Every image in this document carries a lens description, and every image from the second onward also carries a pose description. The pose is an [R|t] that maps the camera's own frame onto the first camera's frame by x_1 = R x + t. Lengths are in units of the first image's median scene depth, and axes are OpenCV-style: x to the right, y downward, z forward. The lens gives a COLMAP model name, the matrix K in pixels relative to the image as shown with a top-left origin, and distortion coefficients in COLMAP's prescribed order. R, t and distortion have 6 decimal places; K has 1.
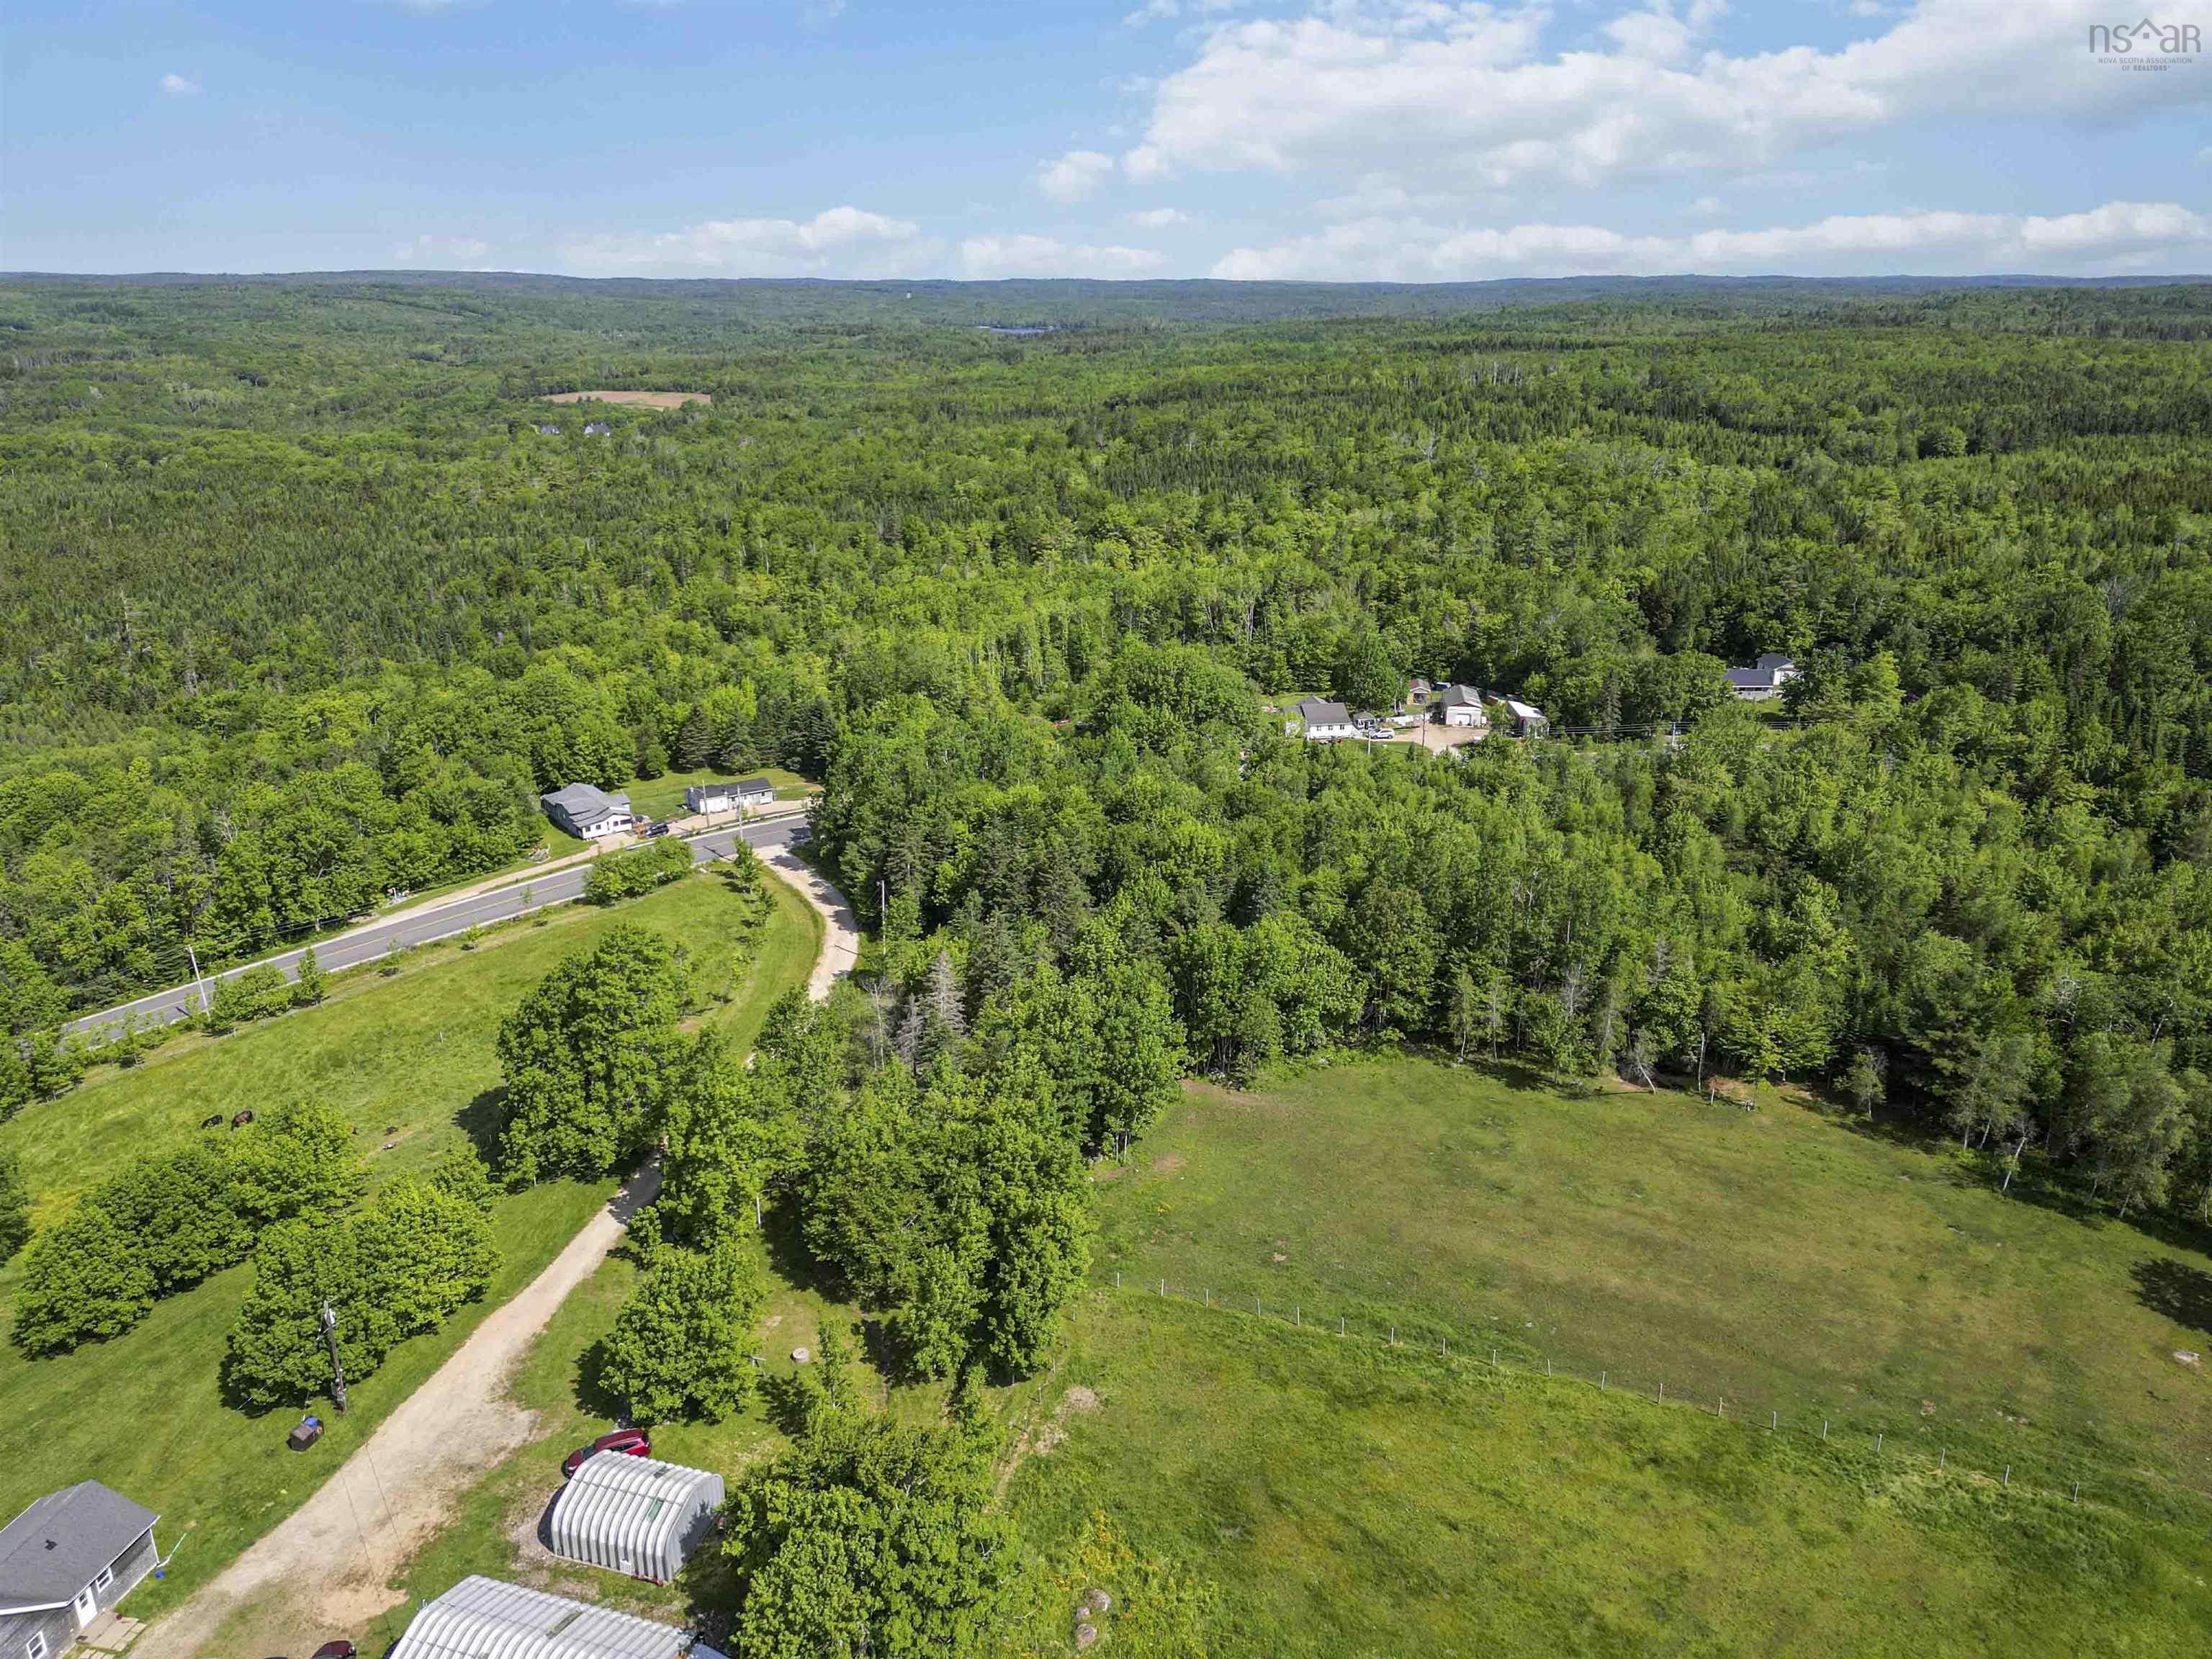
lens RADIAL K [[1544.1, 0, 1108.3], [0, 1544.1, 836.1], [0, 0, 1]] dist [0.085270, -0.089070]
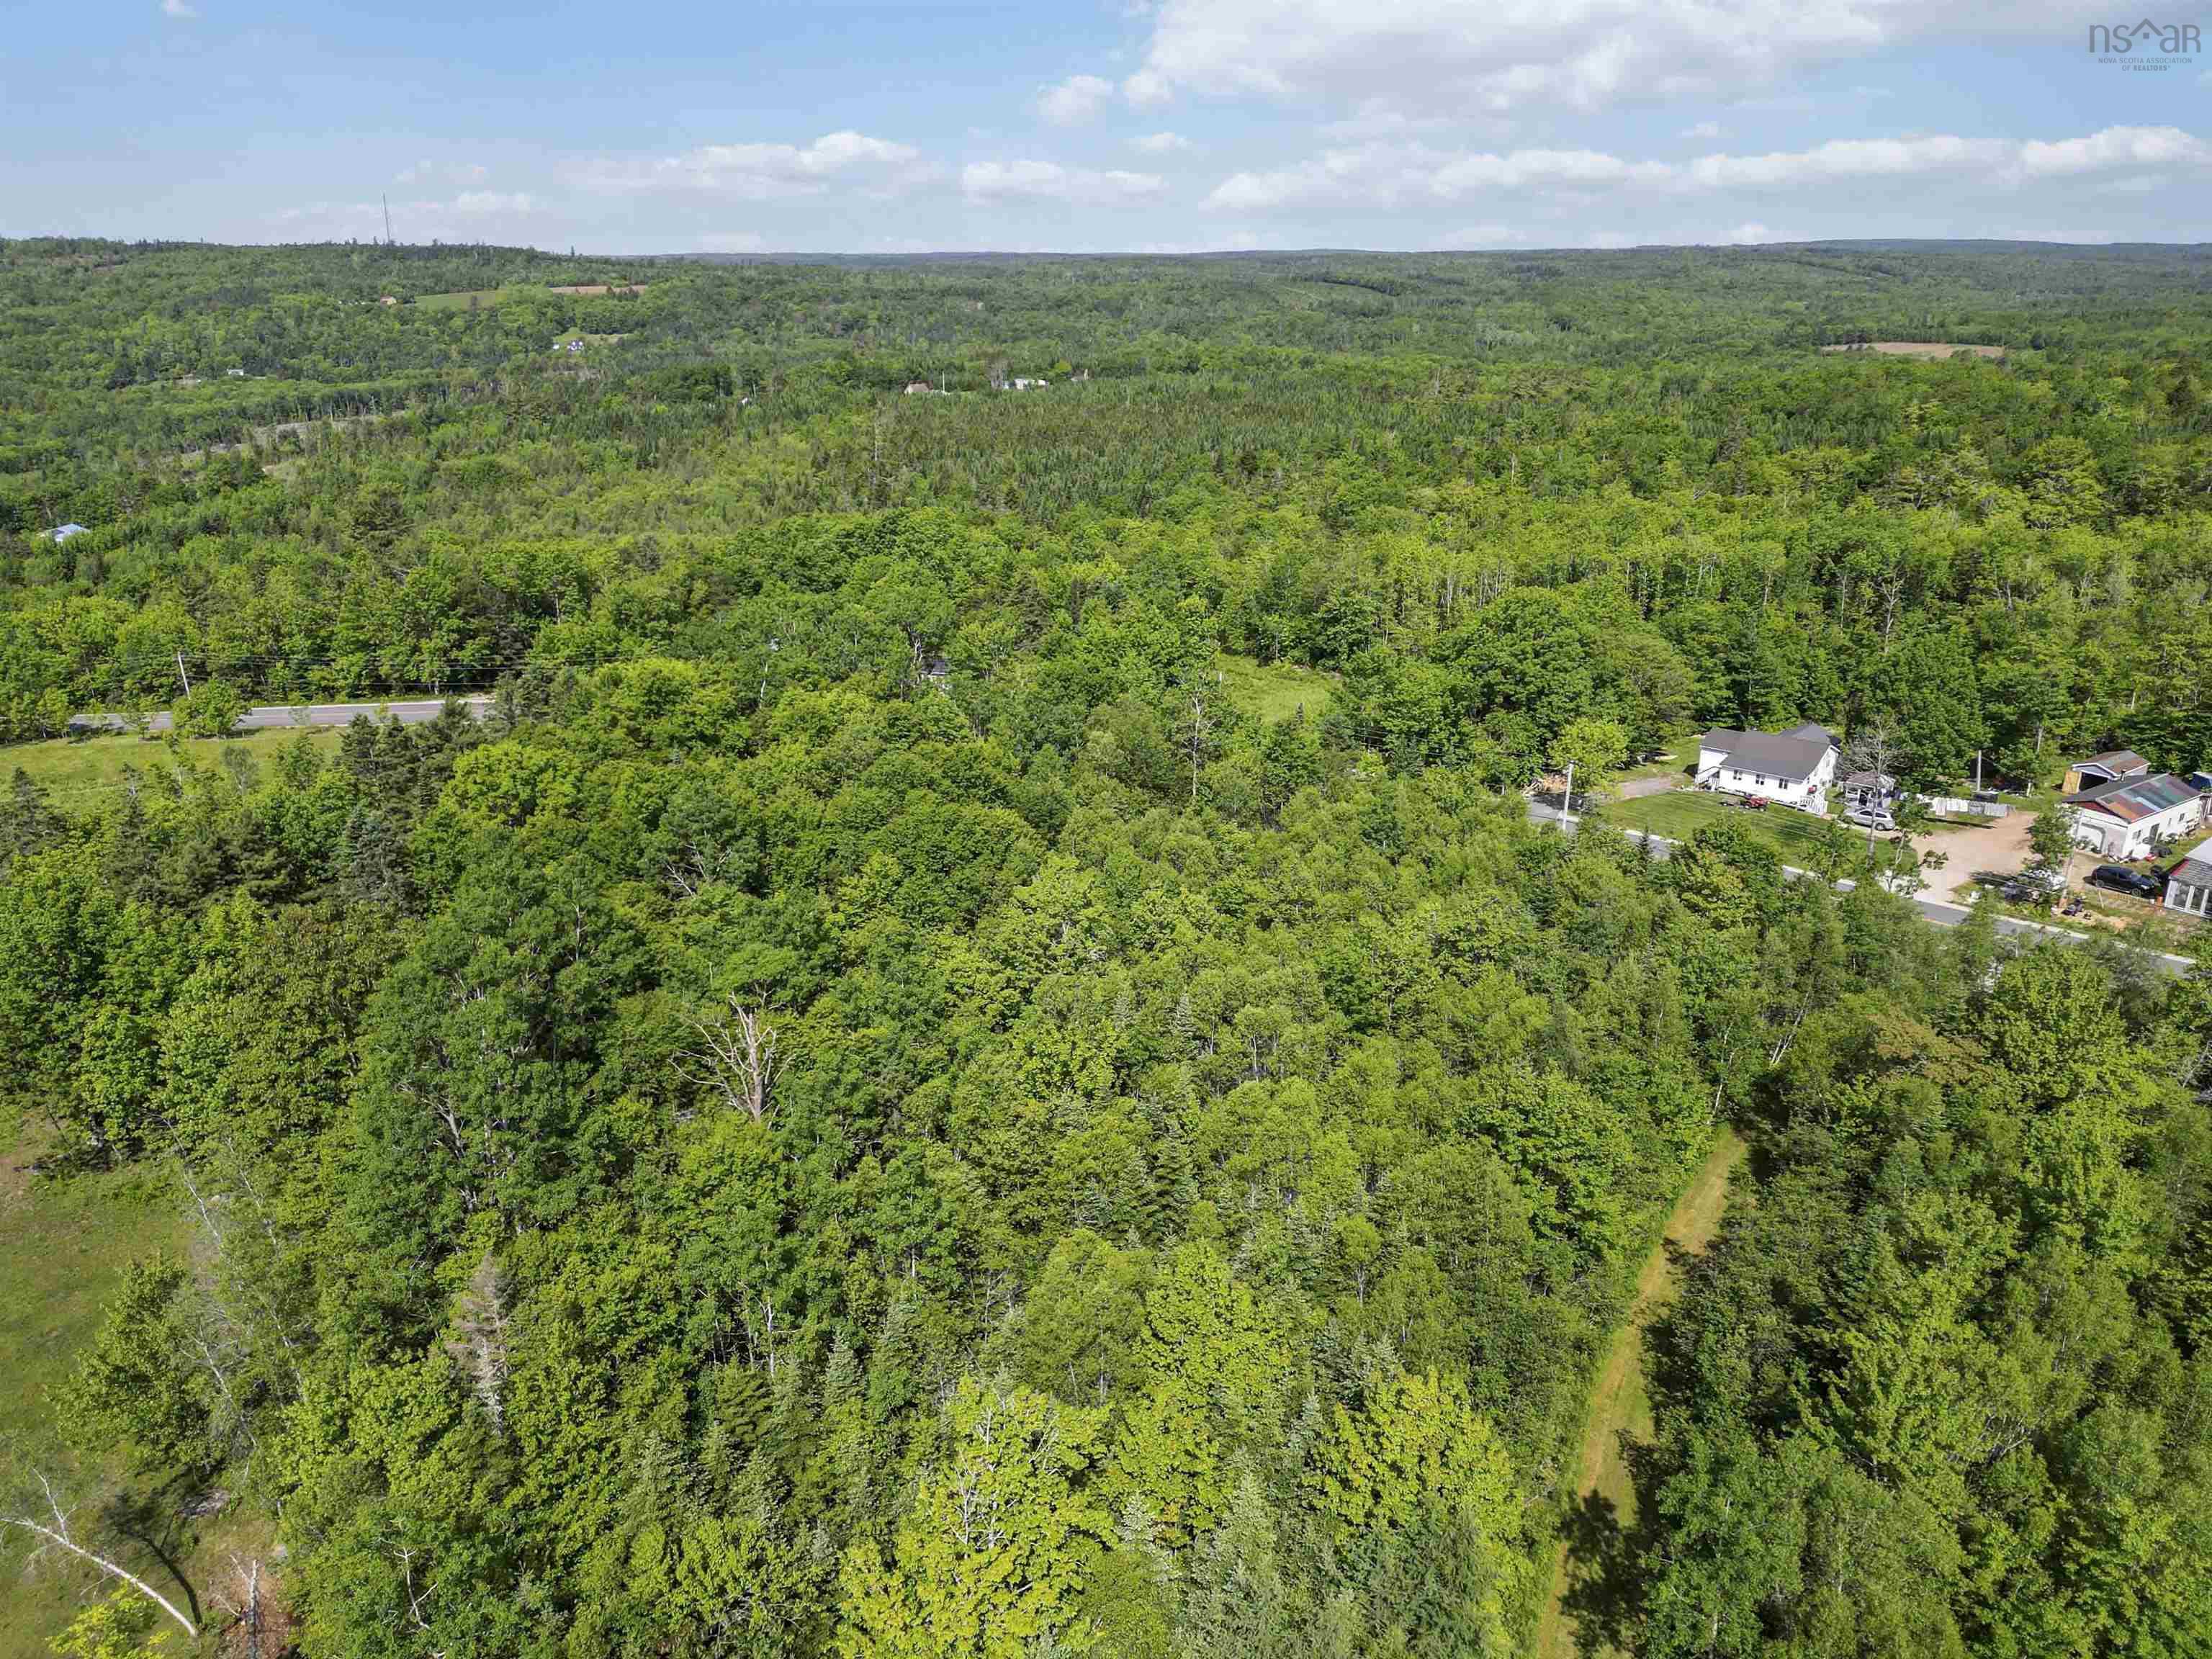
lens RADIAL K [[1546.3, 0, 1108.2], [0, 1546.3, 834.2], [0, 0, 1]] dist [0.073900, -0.068481]
pose [[0.665672, 0.259594, -0.699637, 0.370522], [-0.250884, 0.960823, 0.117800, -0.058634], [0.702808, 0.097112, 0.704720, 0.463060]]
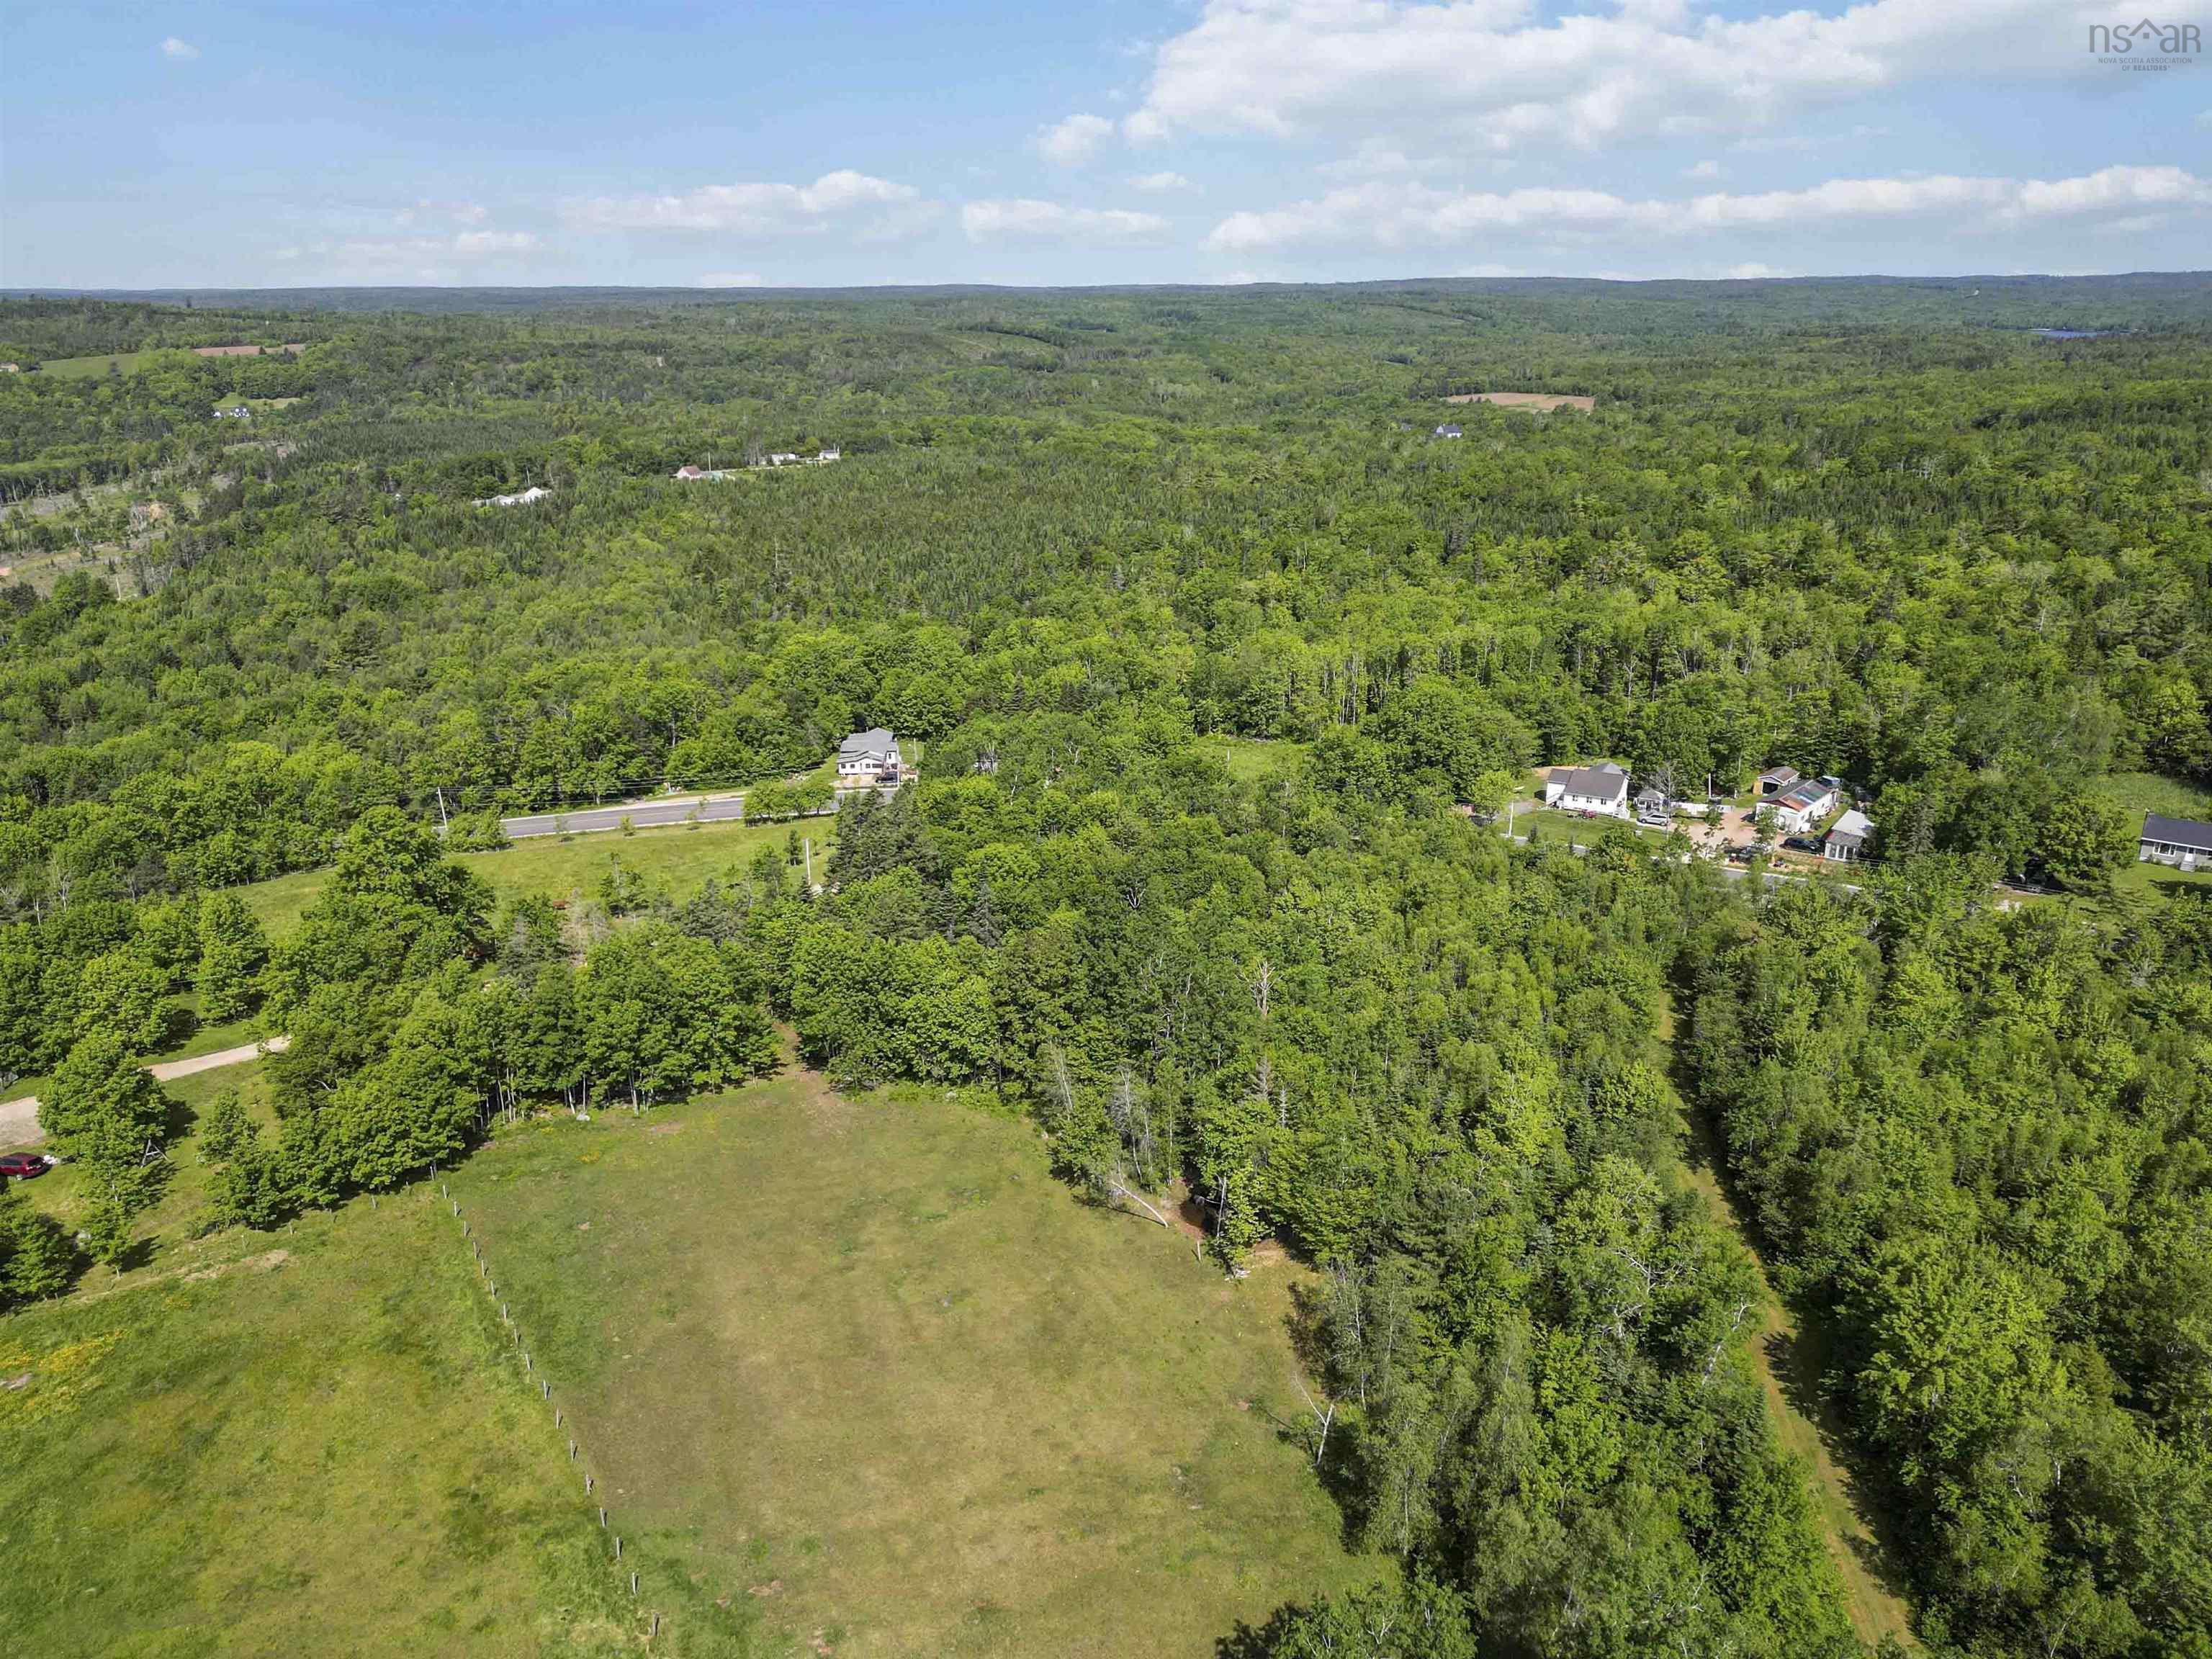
lens RADIAL K [[1544.1, 0, 1108.3], [0, 1544.1, 836.1], [0, 0, 1]] dist [0.085270, -0.089070]
pose [[0.814490, 0.189696, -0.548289, 0.399540], [-0.190320, 0.980102, 0.056370, -0.047948], [0.548073, 0.058438, 0.834387, 0.132783]]
